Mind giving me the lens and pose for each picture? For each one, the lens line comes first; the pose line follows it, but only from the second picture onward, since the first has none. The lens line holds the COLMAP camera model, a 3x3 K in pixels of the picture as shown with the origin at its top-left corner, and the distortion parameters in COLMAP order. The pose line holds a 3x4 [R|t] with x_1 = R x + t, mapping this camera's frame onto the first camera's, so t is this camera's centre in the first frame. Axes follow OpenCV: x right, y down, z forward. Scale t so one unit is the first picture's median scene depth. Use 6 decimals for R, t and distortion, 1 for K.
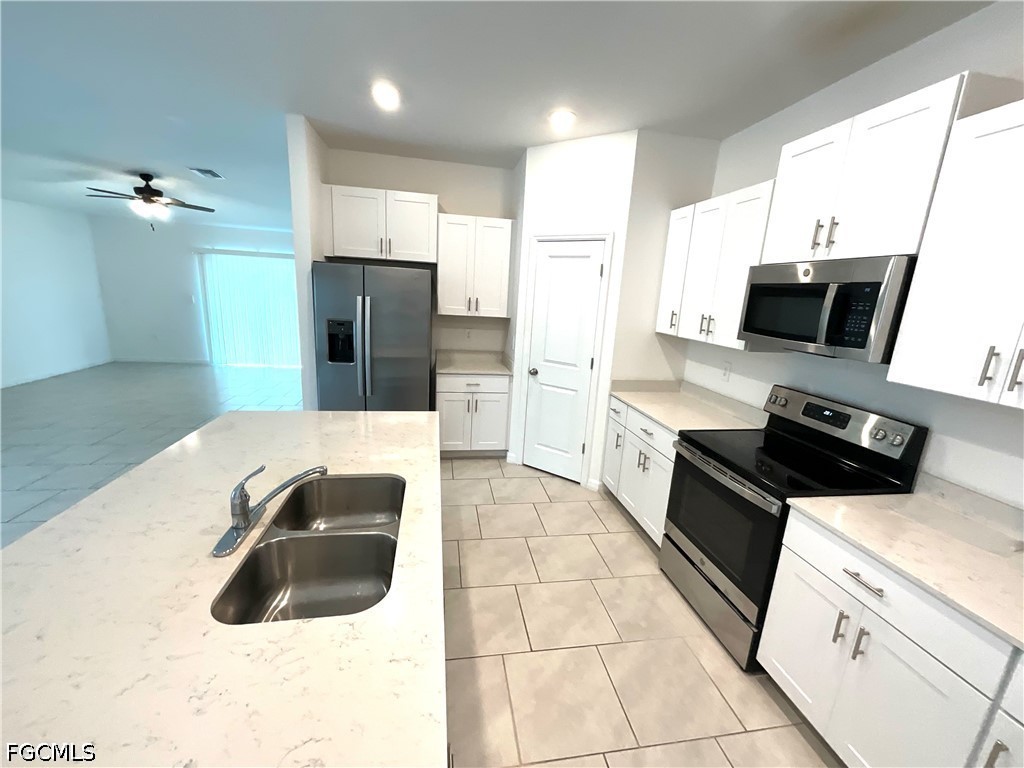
lens RADIAL K [[411.6, 0, 509.4], [0, 411.6, 381.4], [0, 0, 1]] dist [-0.007408, 0.002411]
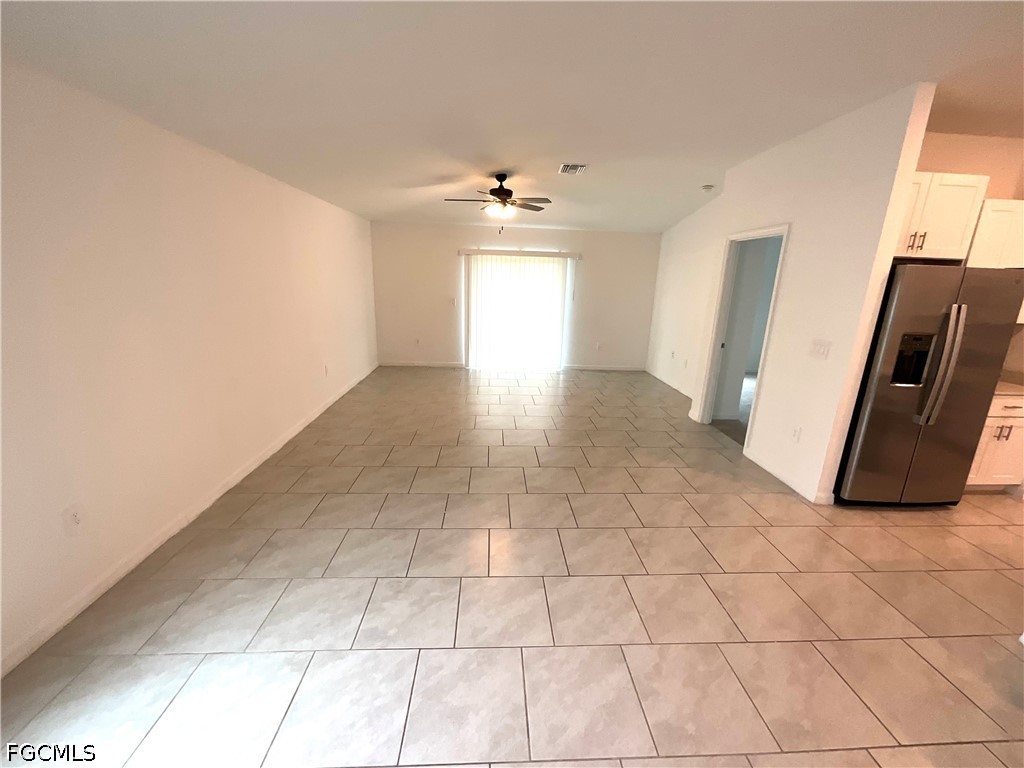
lens RADIAL K [[411.6, 0, 515.7], [0, 411.6, 386.5], [0, 0, 1]] dist [-0.007408, 0.002411]
pose [[0.993508, -0.007221, -0.113535, -0.743220], [0.012259, 0.998968, 0.043737, -0.057844], [0.113102, -0.044845, 0.992571, 0.042380]]
